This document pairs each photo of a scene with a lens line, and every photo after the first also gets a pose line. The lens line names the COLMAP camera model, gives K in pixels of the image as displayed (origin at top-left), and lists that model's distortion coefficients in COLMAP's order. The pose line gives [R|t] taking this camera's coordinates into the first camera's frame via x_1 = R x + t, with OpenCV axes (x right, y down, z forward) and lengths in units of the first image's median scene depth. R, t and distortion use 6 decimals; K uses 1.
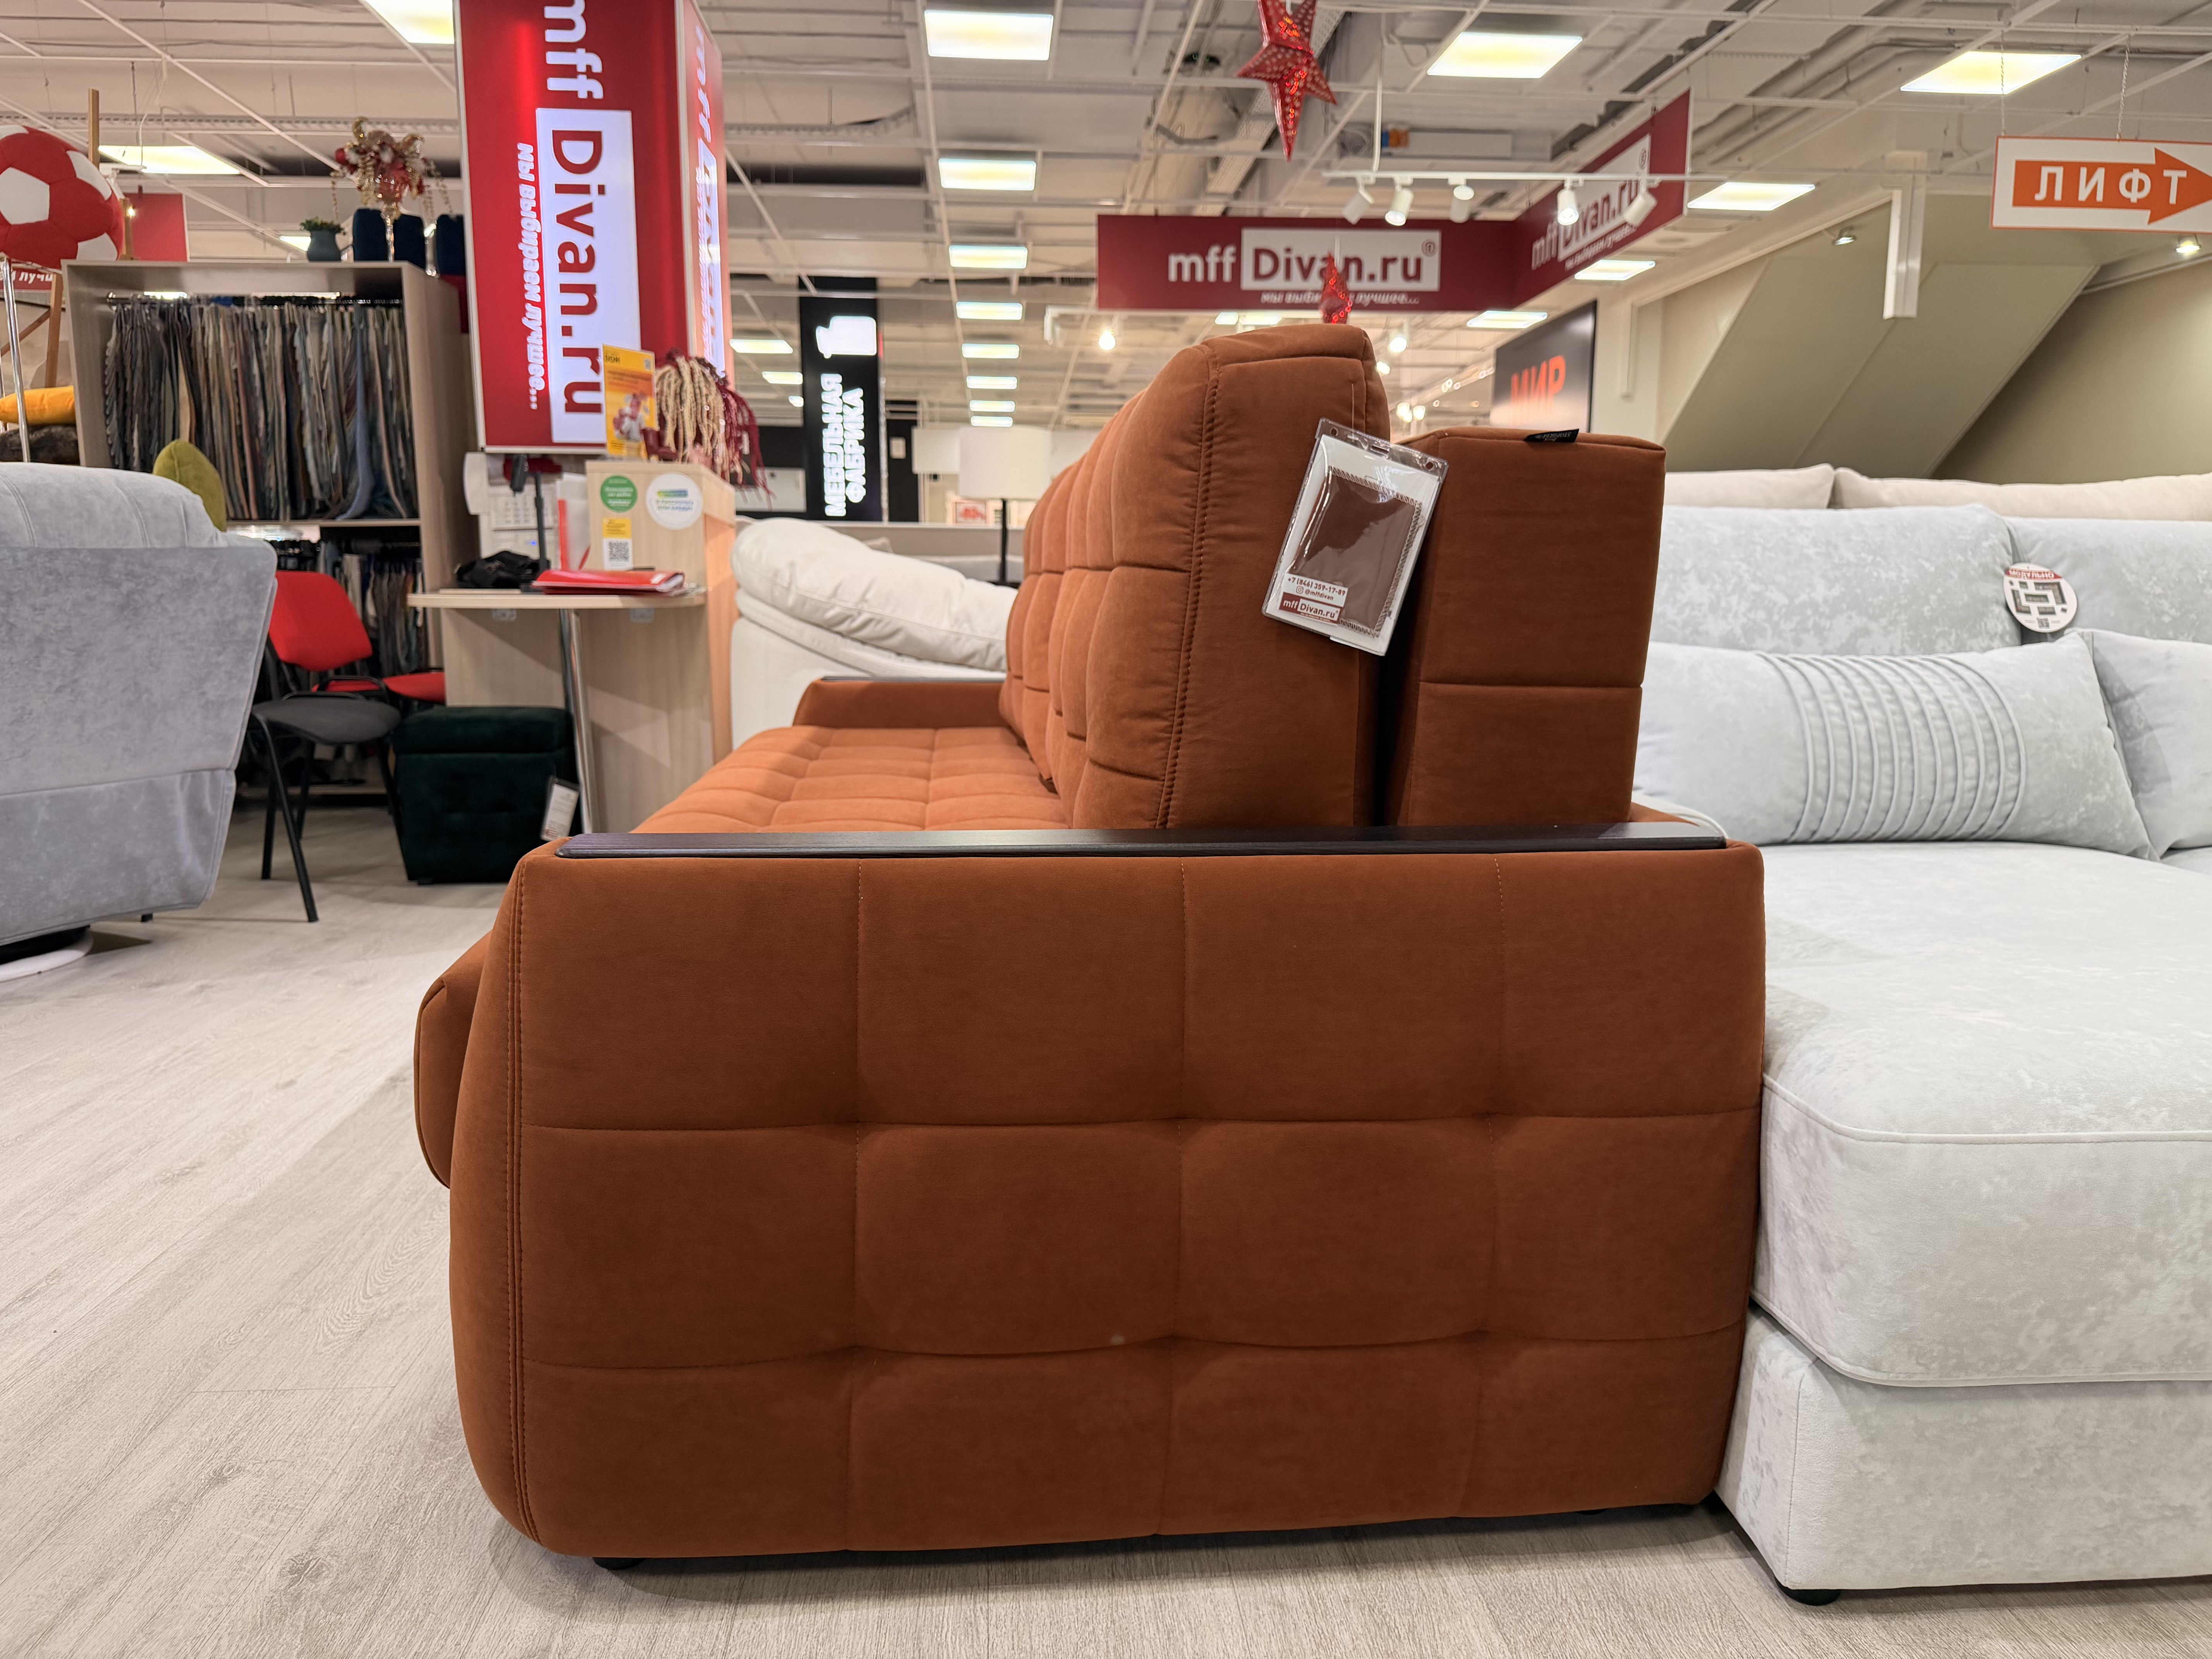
lens RADIAL K [[1533.7, 0, 1144.0], [0, 1533.7, 830.1], [0, 0, 1]] dist [0.013543, -0.024396]
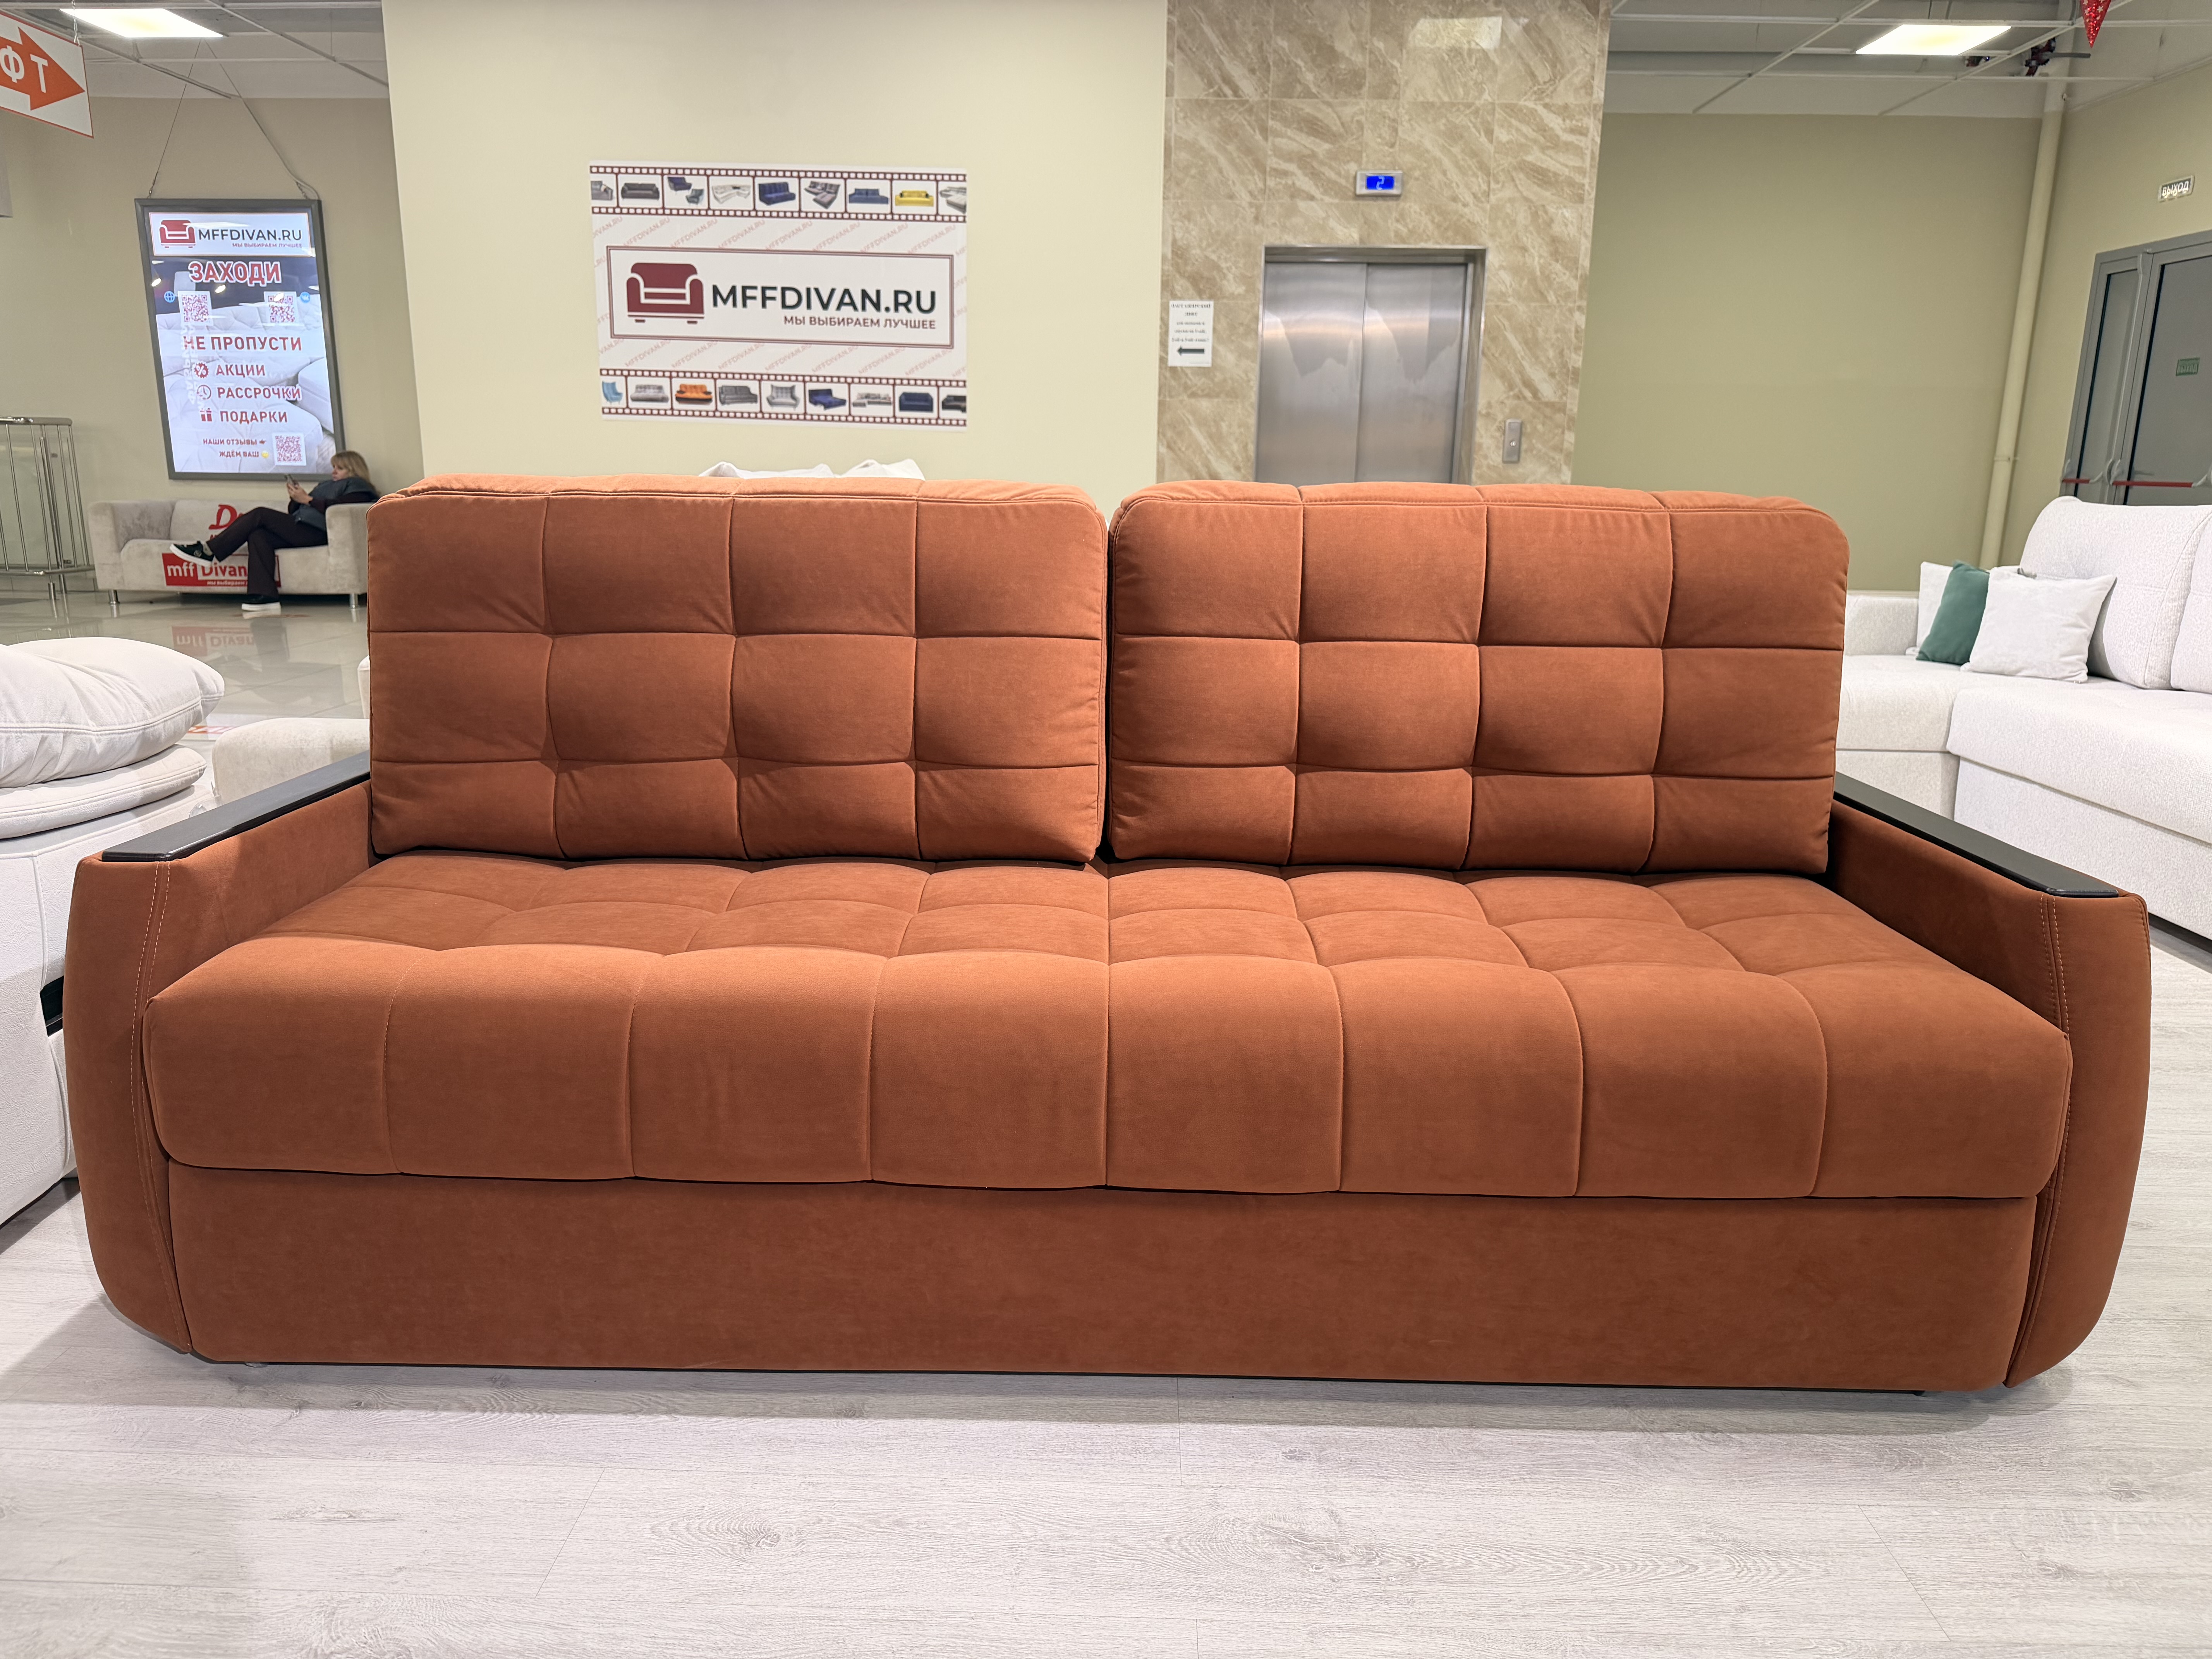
lens RADIAL K [[1533.7, 0, 1106.6], [0, 1533.7, 843.6], [0, 0, 1]] dist [0.013543, -0.024396]
pose [[0.083486, -0.247195, 0.965363, -0.426025], [0.139178, 0.962142, 0.234334, -0.122462], [-0.986742, 0.114793, 0.114729, 0.397004]]
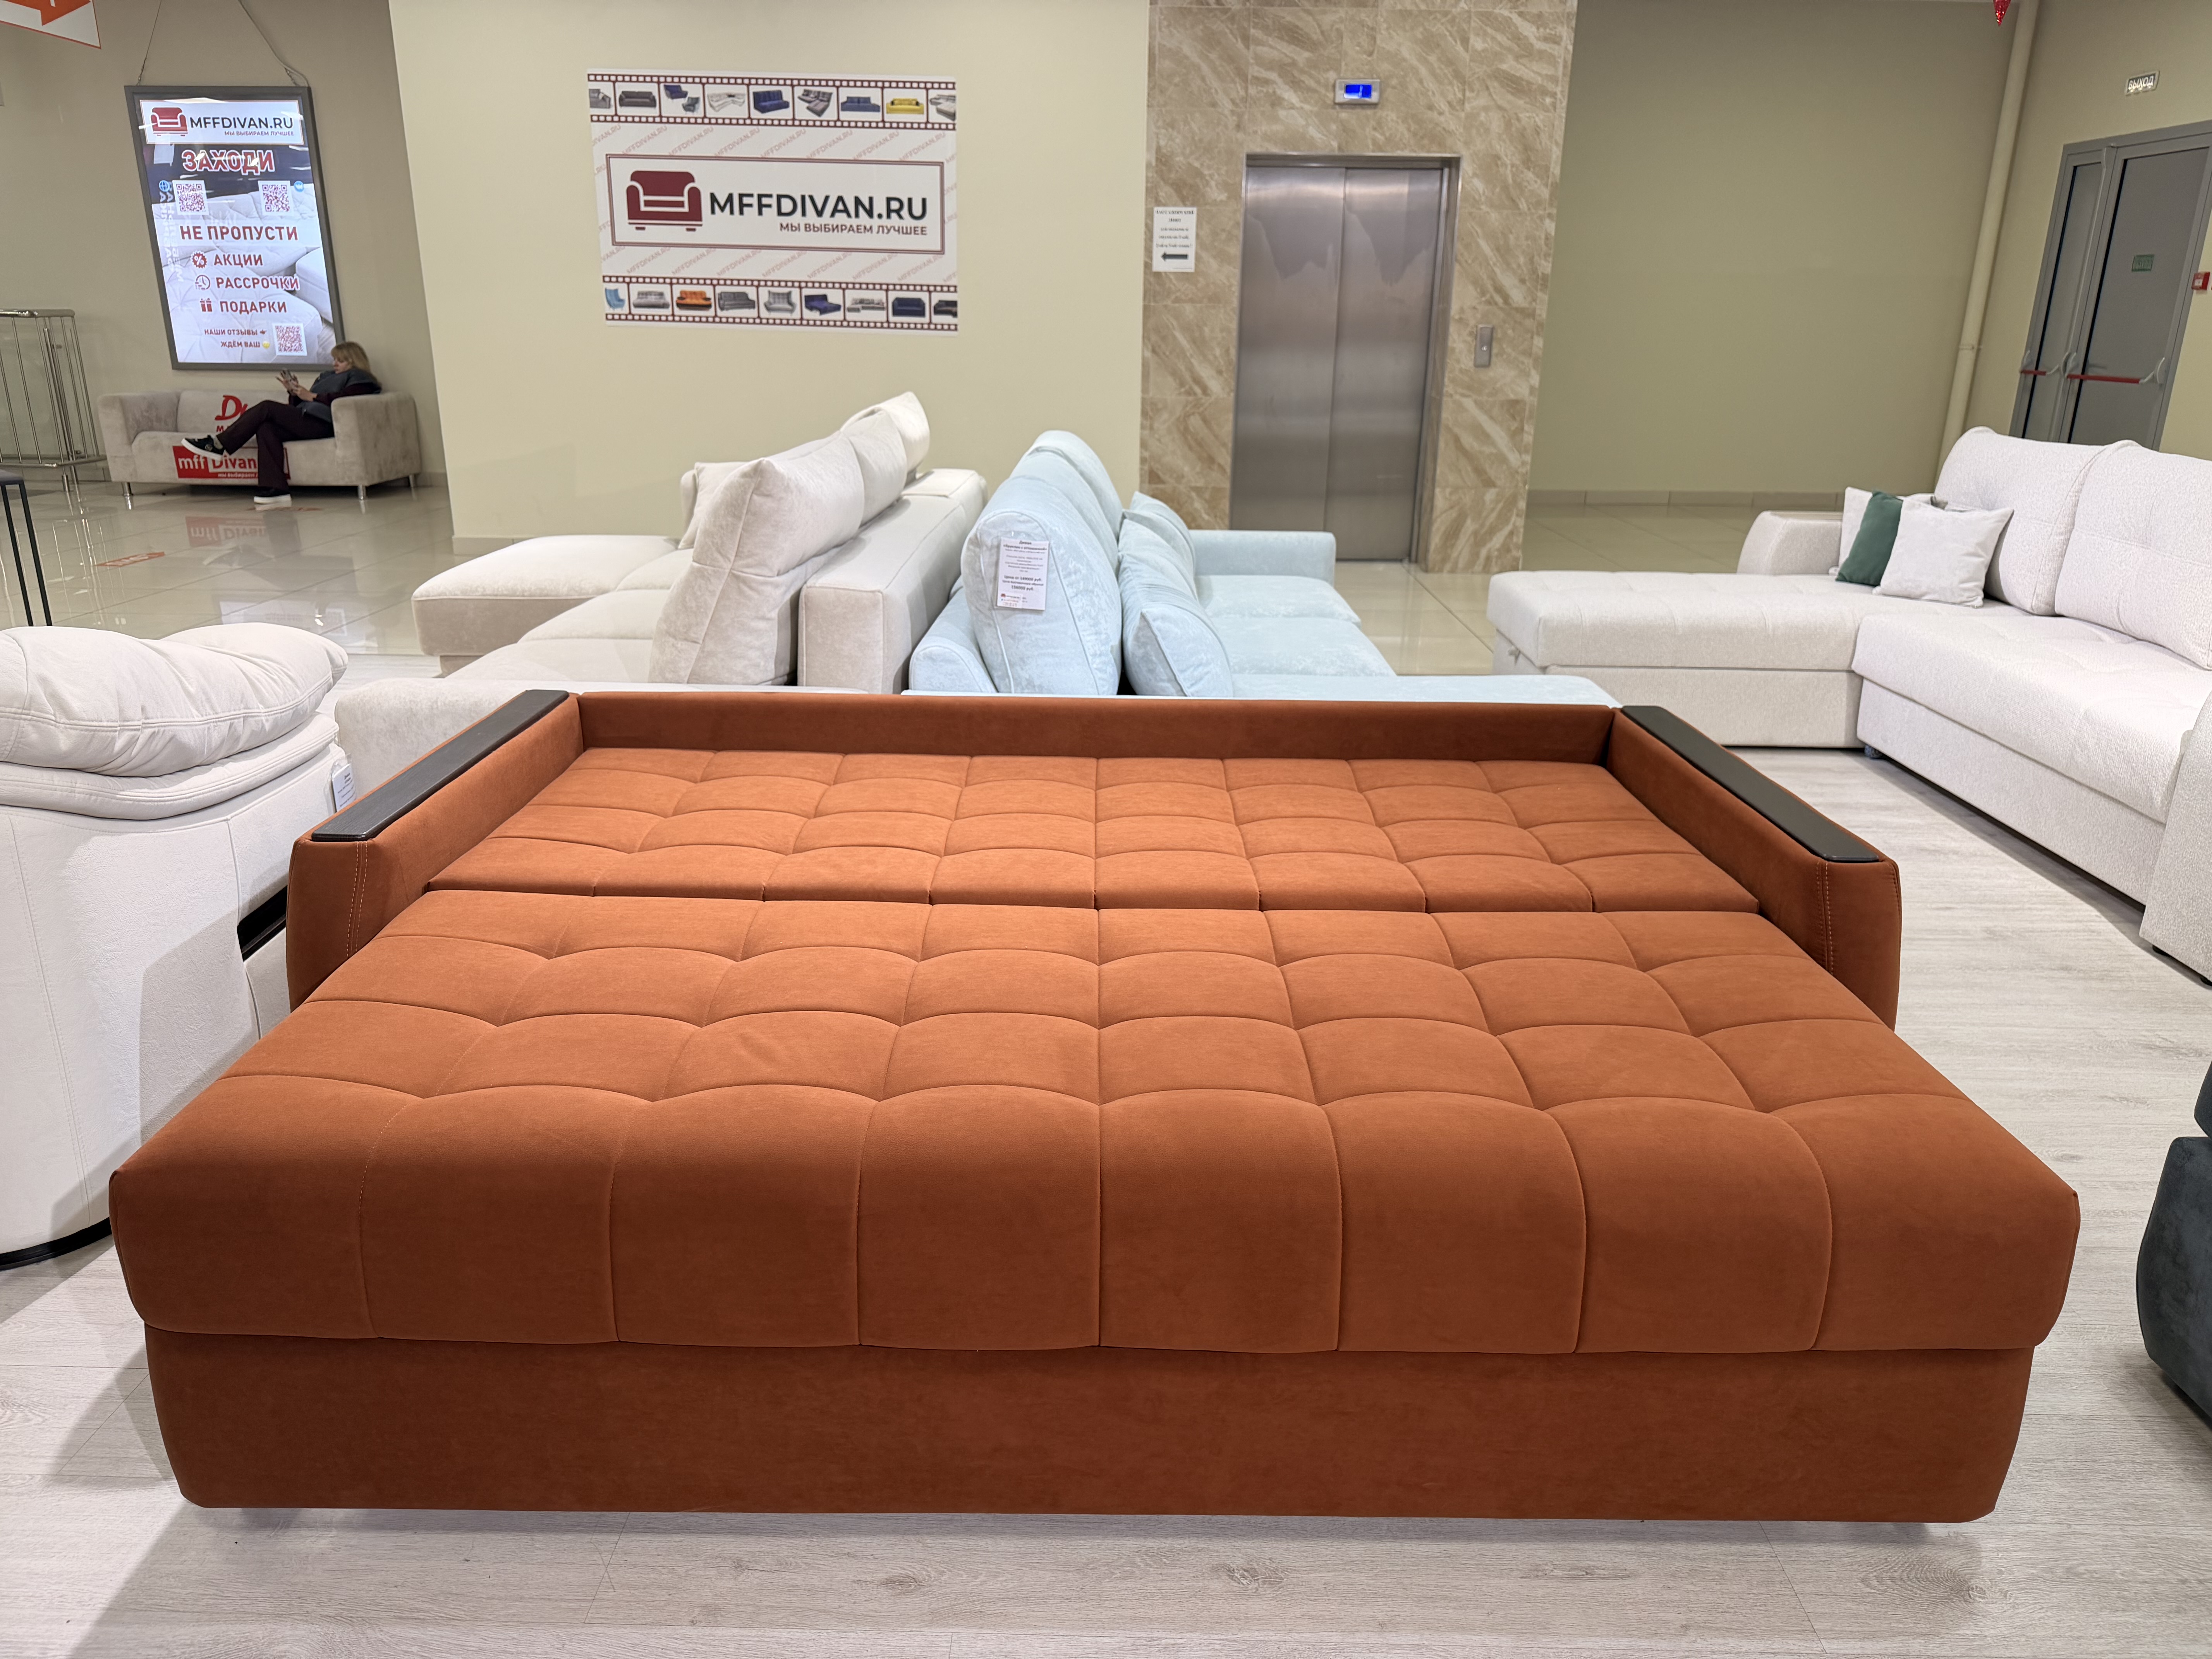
lens RADIAL K [[1533.7, 0, 1103.5], [0, 1533.7, 837.1], [0, 0, 1]] dist [0.013543, -0.024396]
pose [[0.077073, -0.331385, 0.940342, -0.509671], [0.141107, 0.937280, 0.318741, -0.177239], [-0.986990, 0.108123, 0.118999, 0.382282]]
